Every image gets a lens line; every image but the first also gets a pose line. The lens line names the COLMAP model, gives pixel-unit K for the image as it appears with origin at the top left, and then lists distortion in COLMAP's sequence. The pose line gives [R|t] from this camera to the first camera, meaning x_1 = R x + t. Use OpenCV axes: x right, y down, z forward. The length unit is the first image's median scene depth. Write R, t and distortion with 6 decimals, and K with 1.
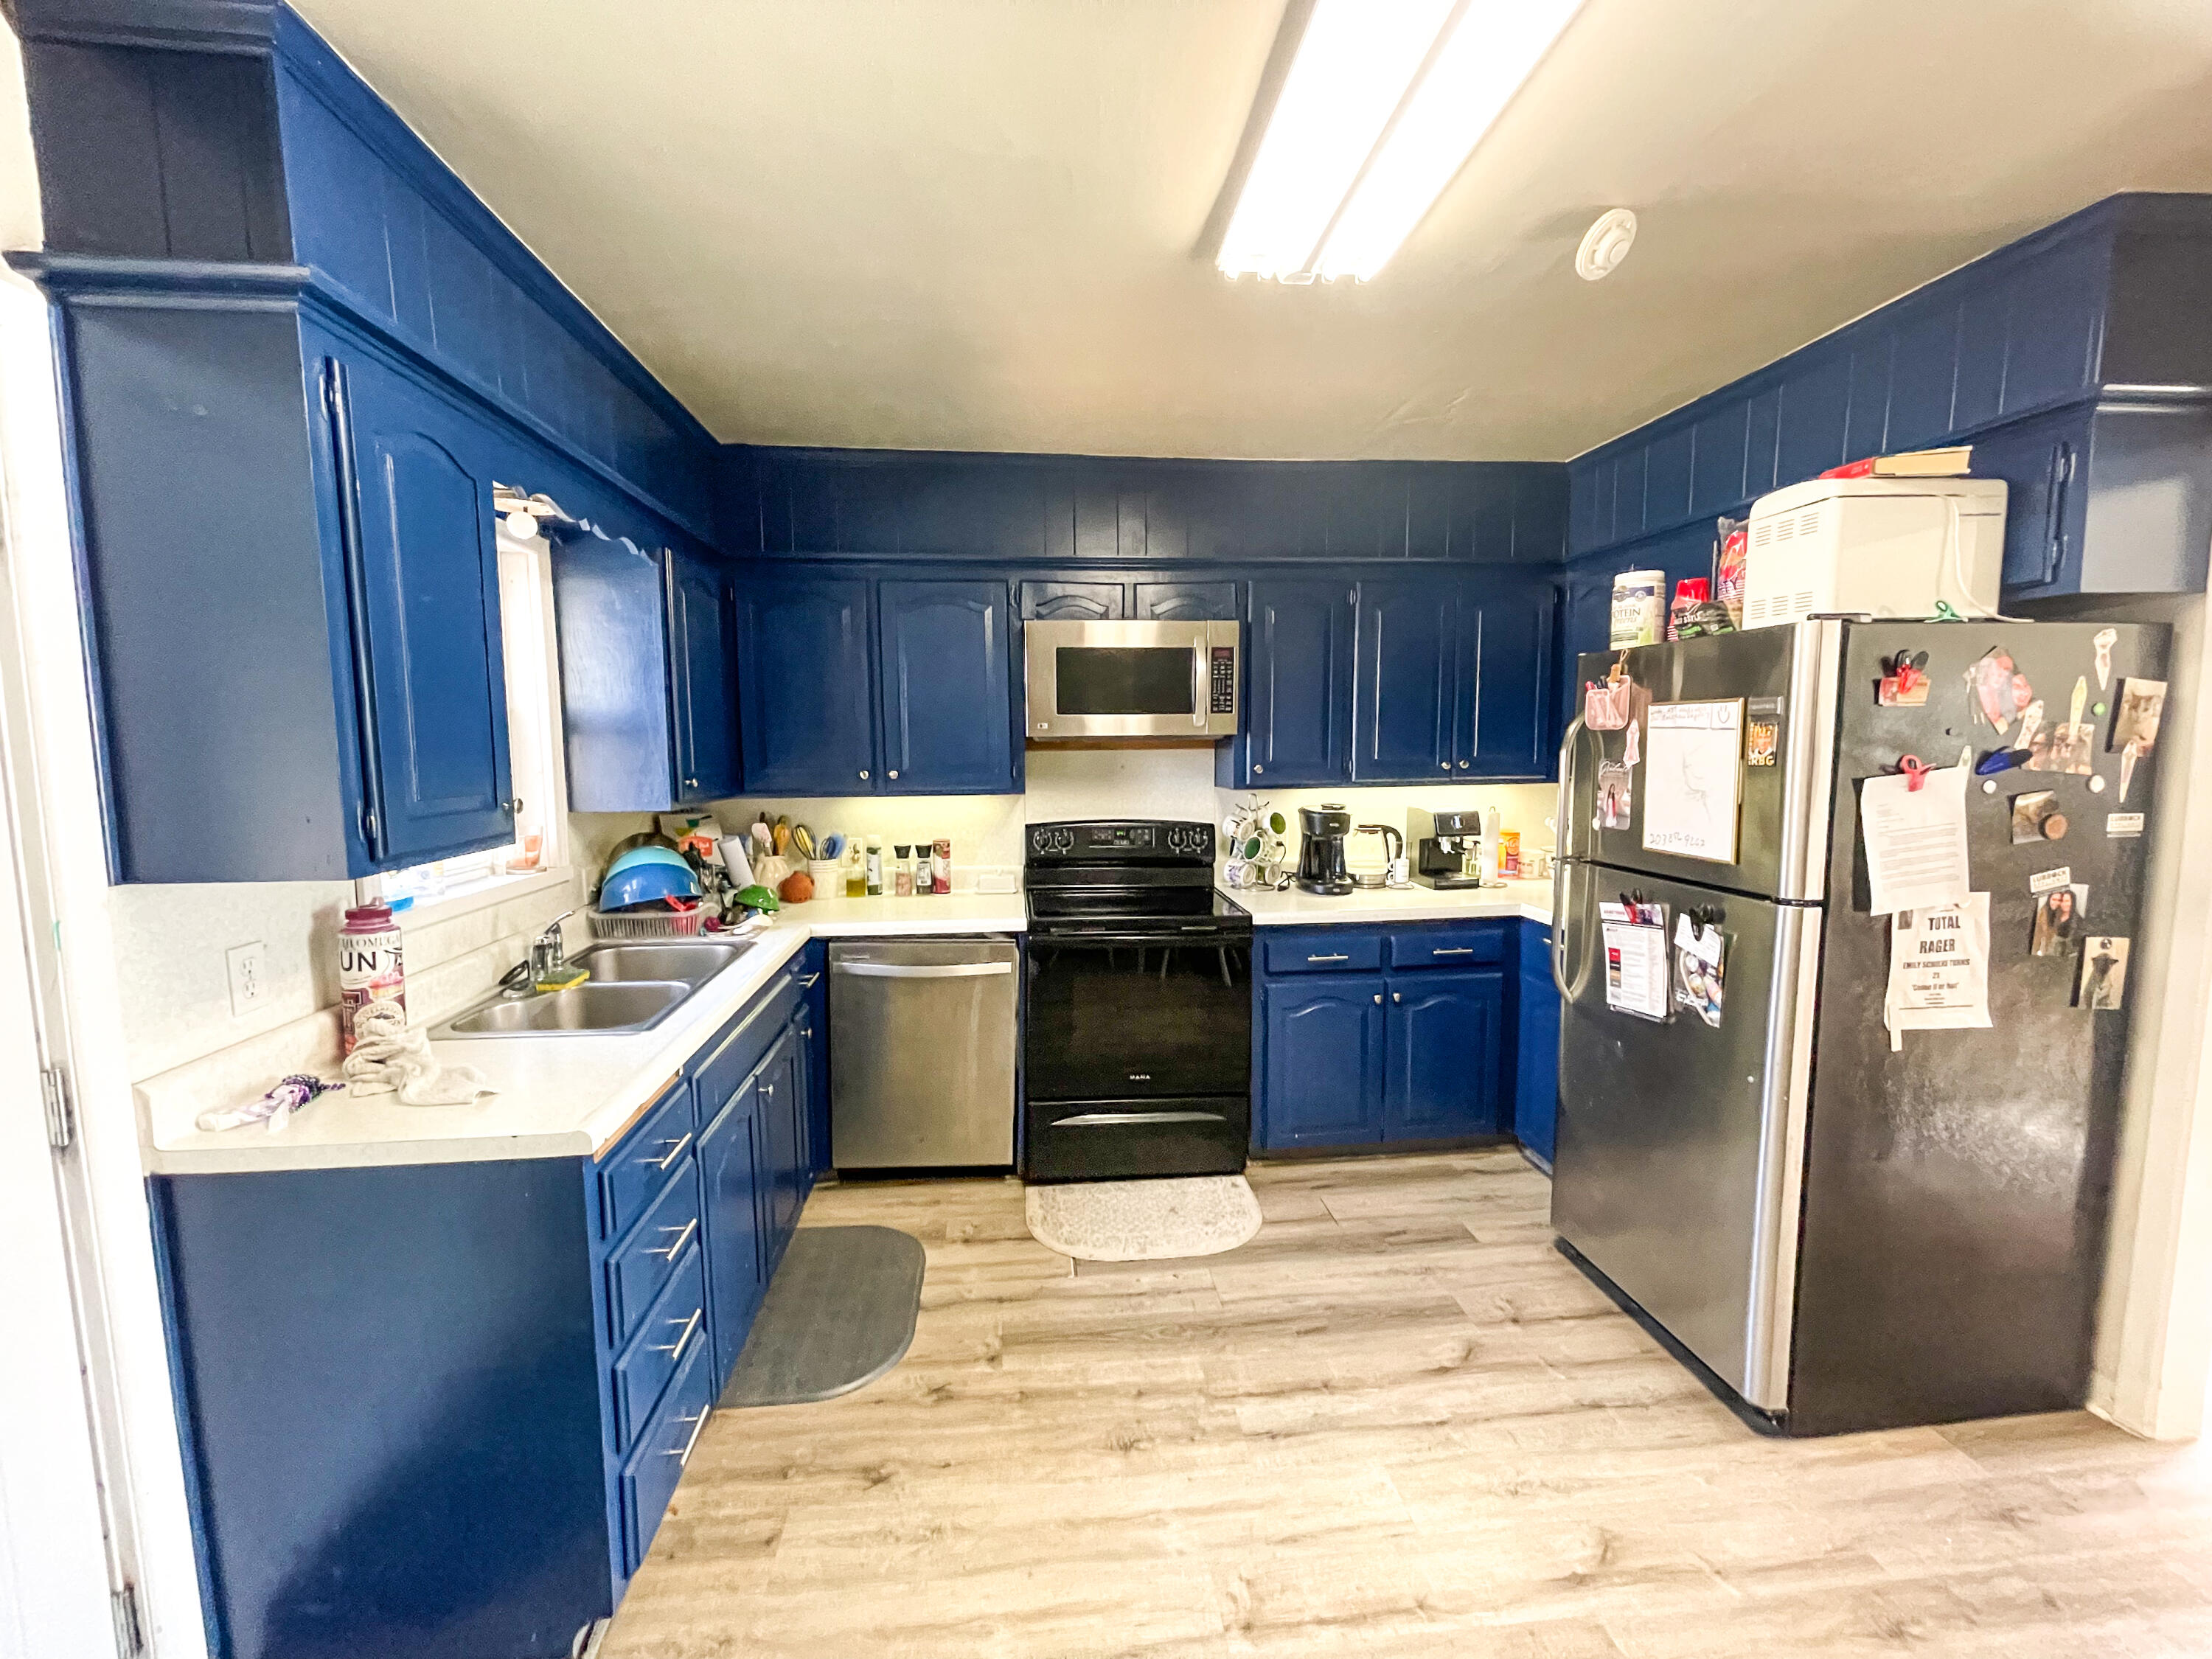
lens RADIAL K [[895.5, 0, 1099.8], [0, 895.5, 839.0], [0, 0, 1]] dist [-0.002758, 0.000322]
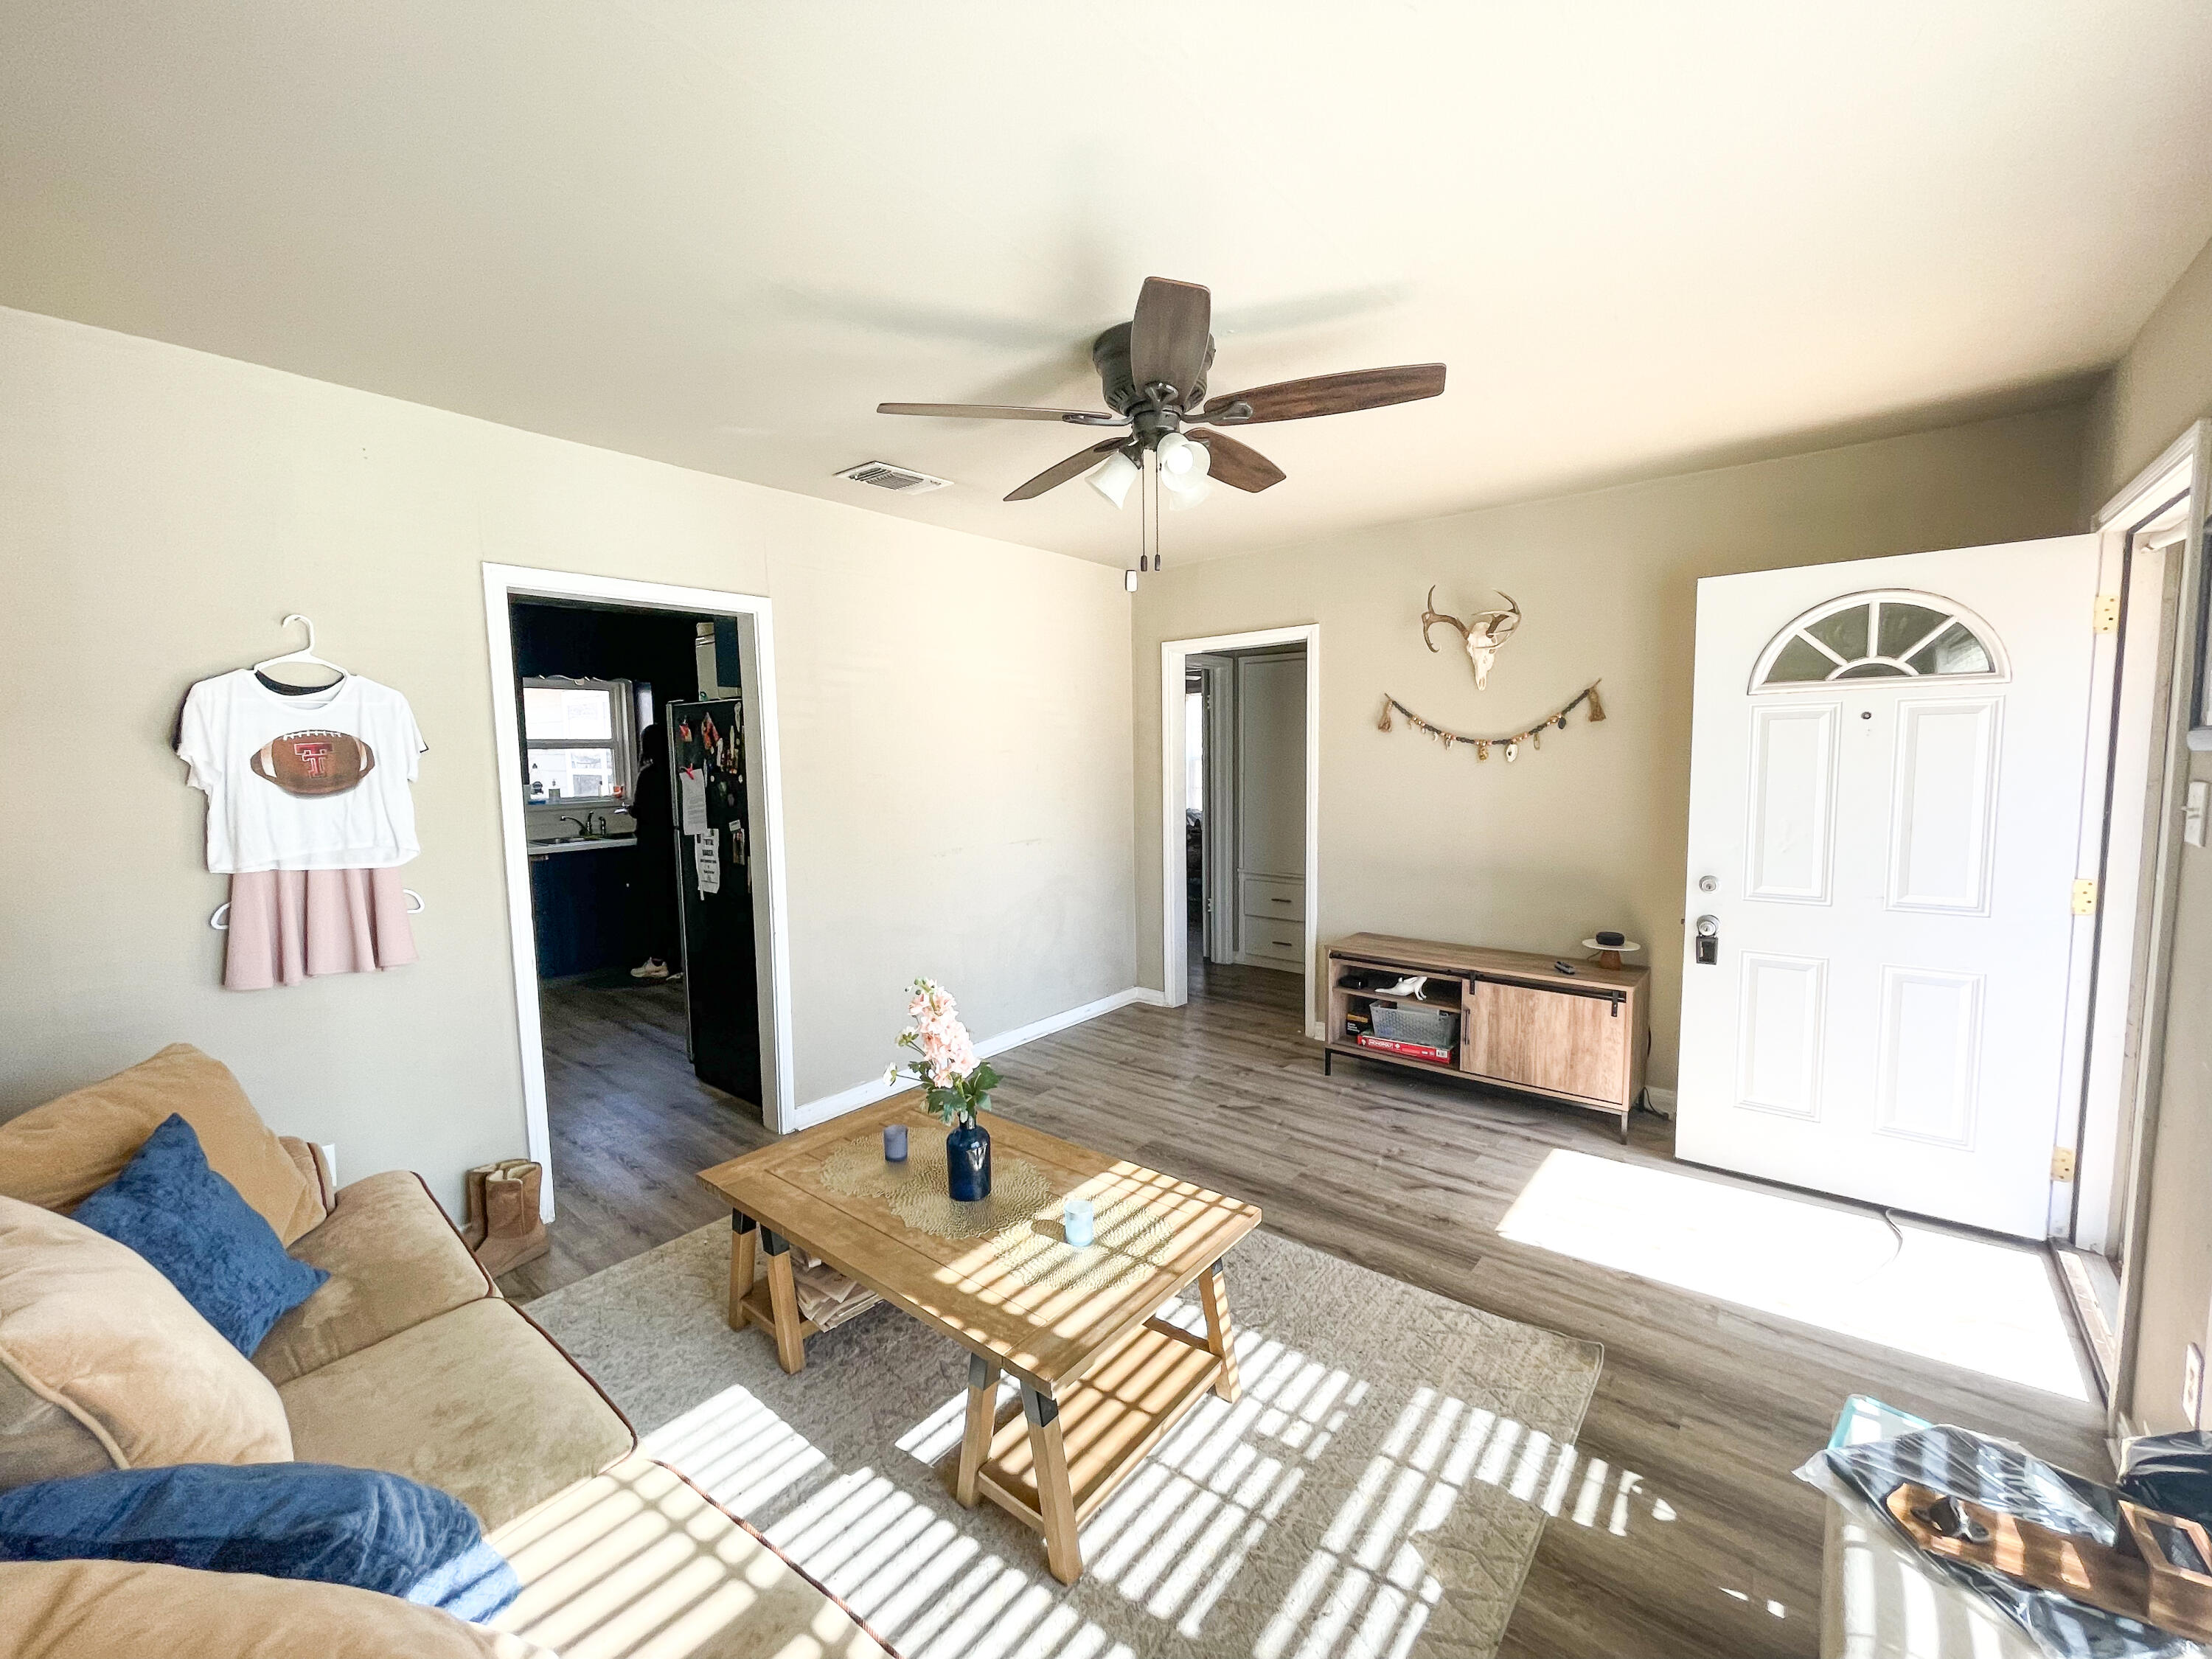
lens RADIAL K [[895.5, 0, 1101.3], [0, 895.5, 828.3], [0, 0, 1]] dist [-0.002758, 0.000322]
pose [[0.703382, 0.064473, -0.707882, 2.794037], [-0.070644, 0.997288, 0.020636, -0.044479], [0.707292, 0.035493, 0.706030, 0.134699]]
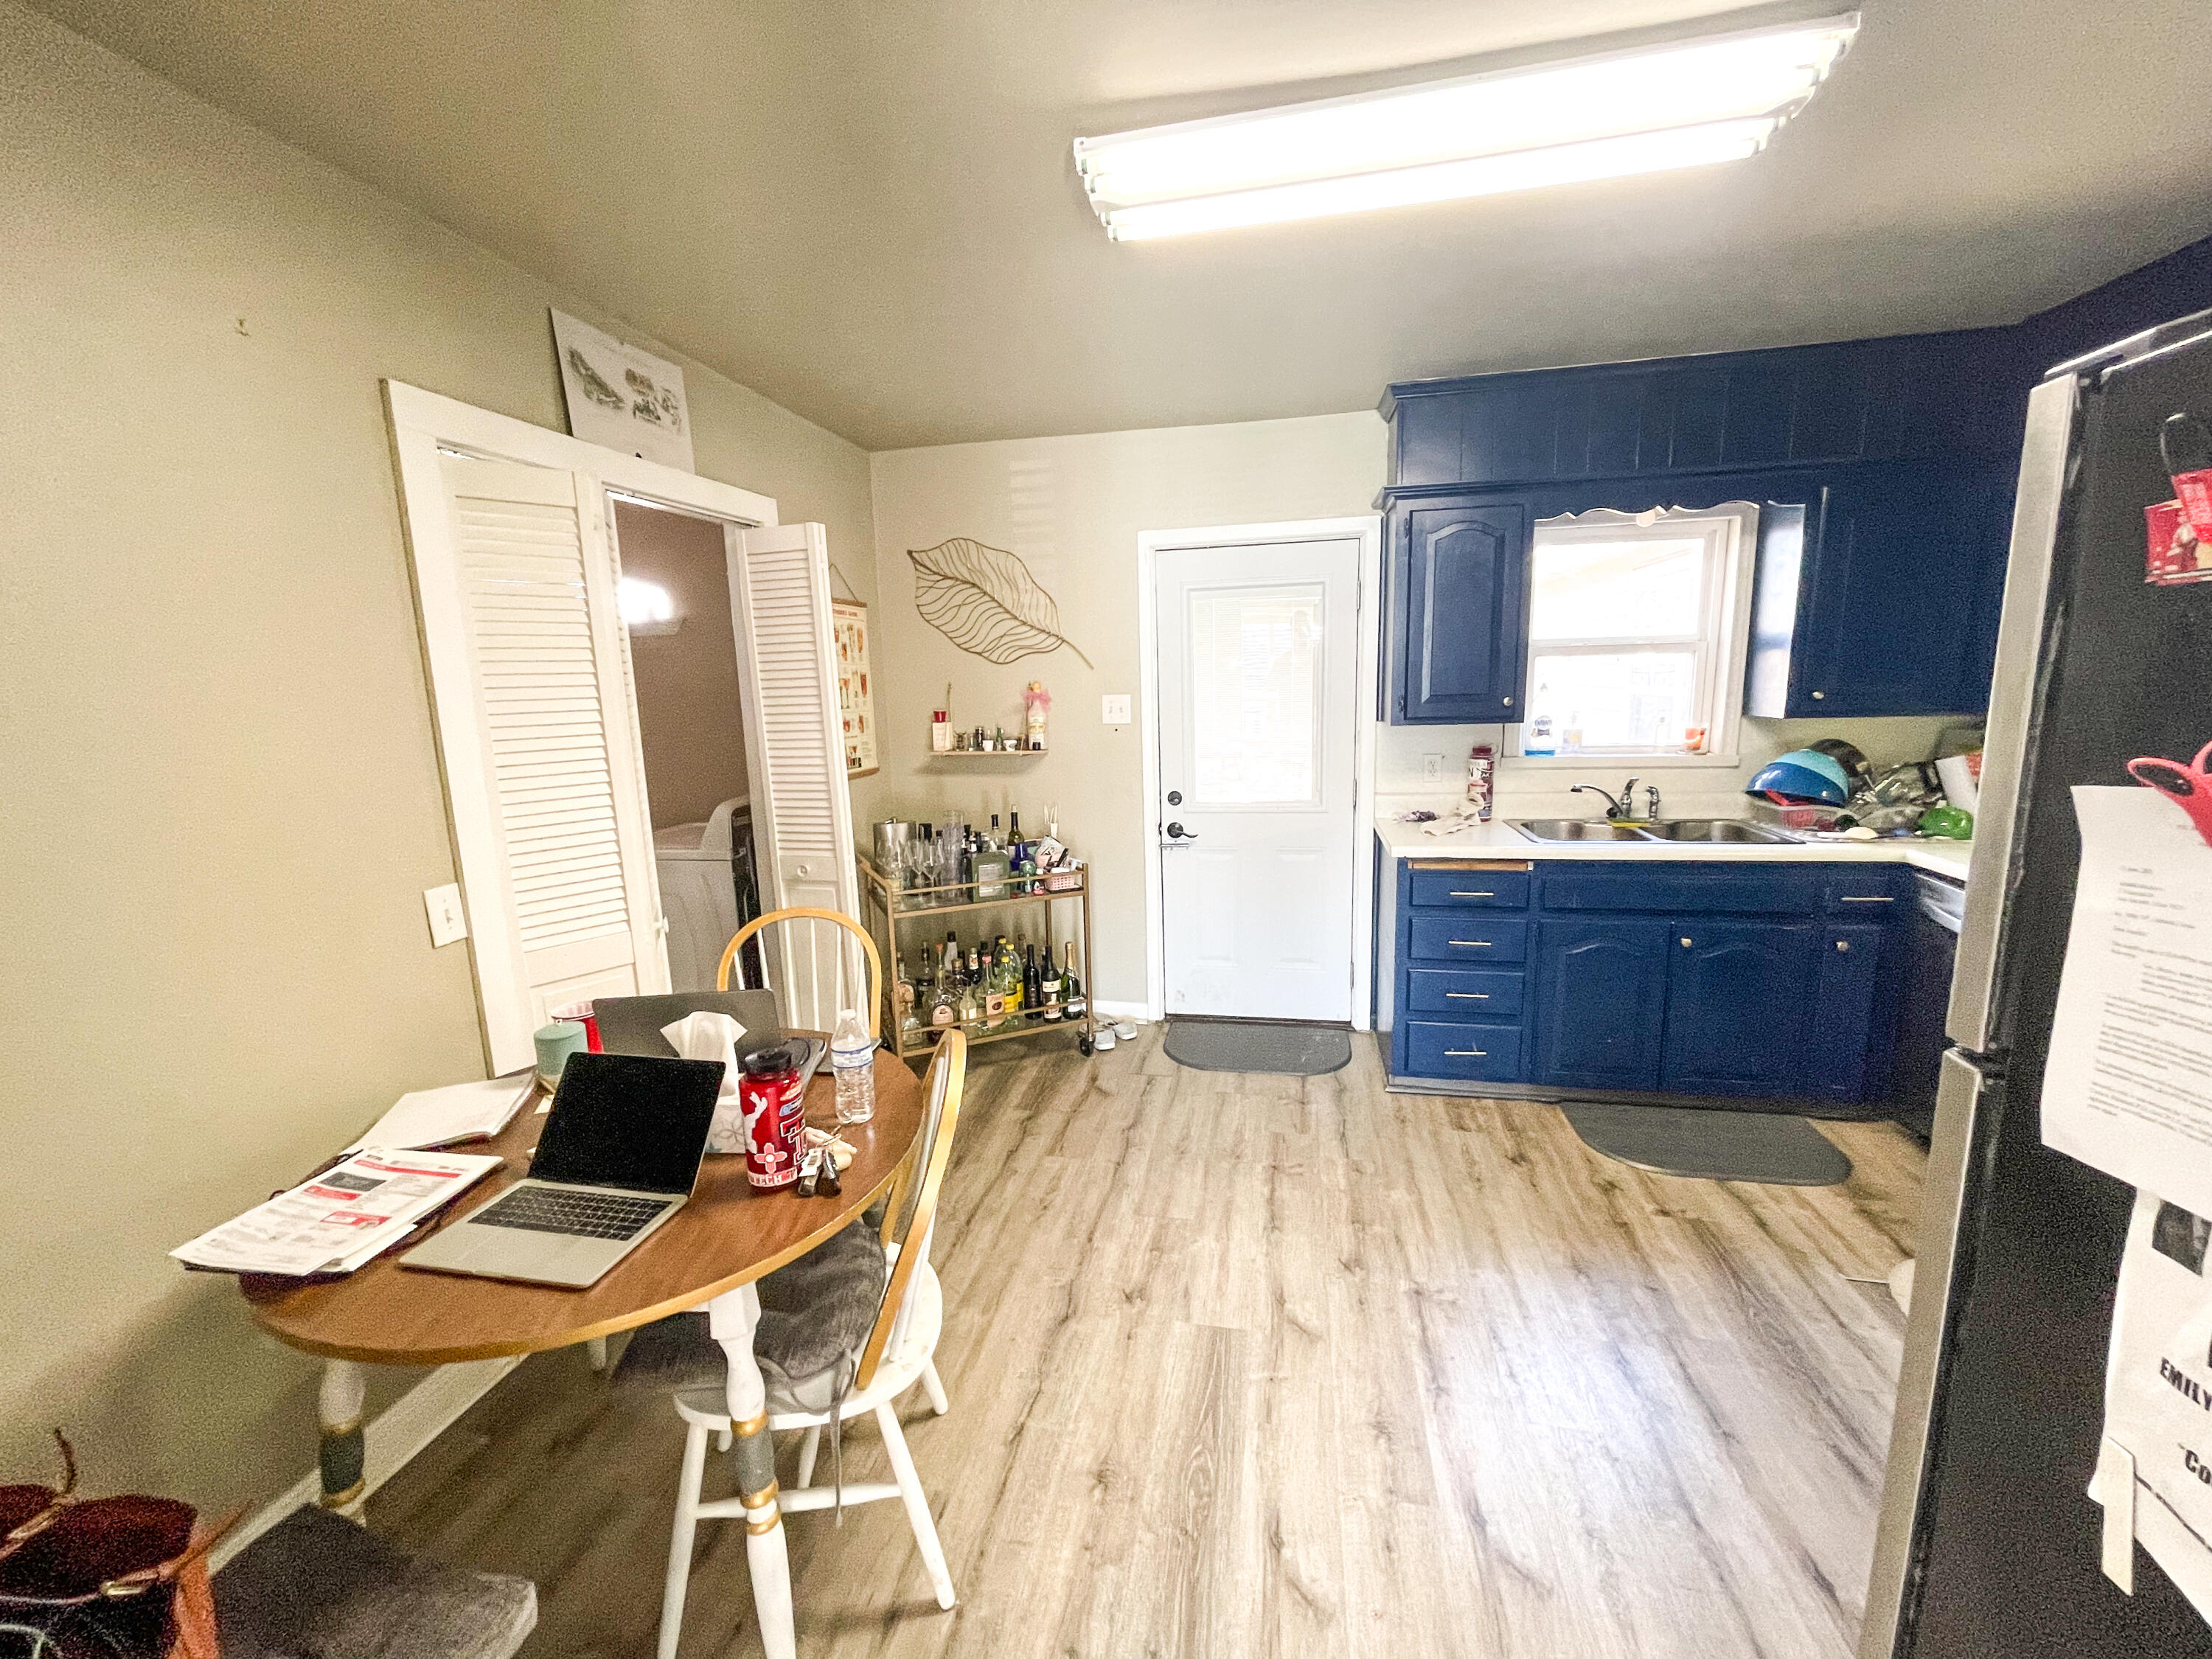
lens RADIAL K [[895.5, 0, 1095.0], [0, 895.5, 824.8], [0, 0, 1]] dist [-0.002758, 0.000322]
pose [[-0.296641, 0.175727, -0.938682, 1.166137], [-0.072977, 0.975879, 0.205753, -0.090094], [0.952197, 0.129537, -0.276661, 0.604184]]
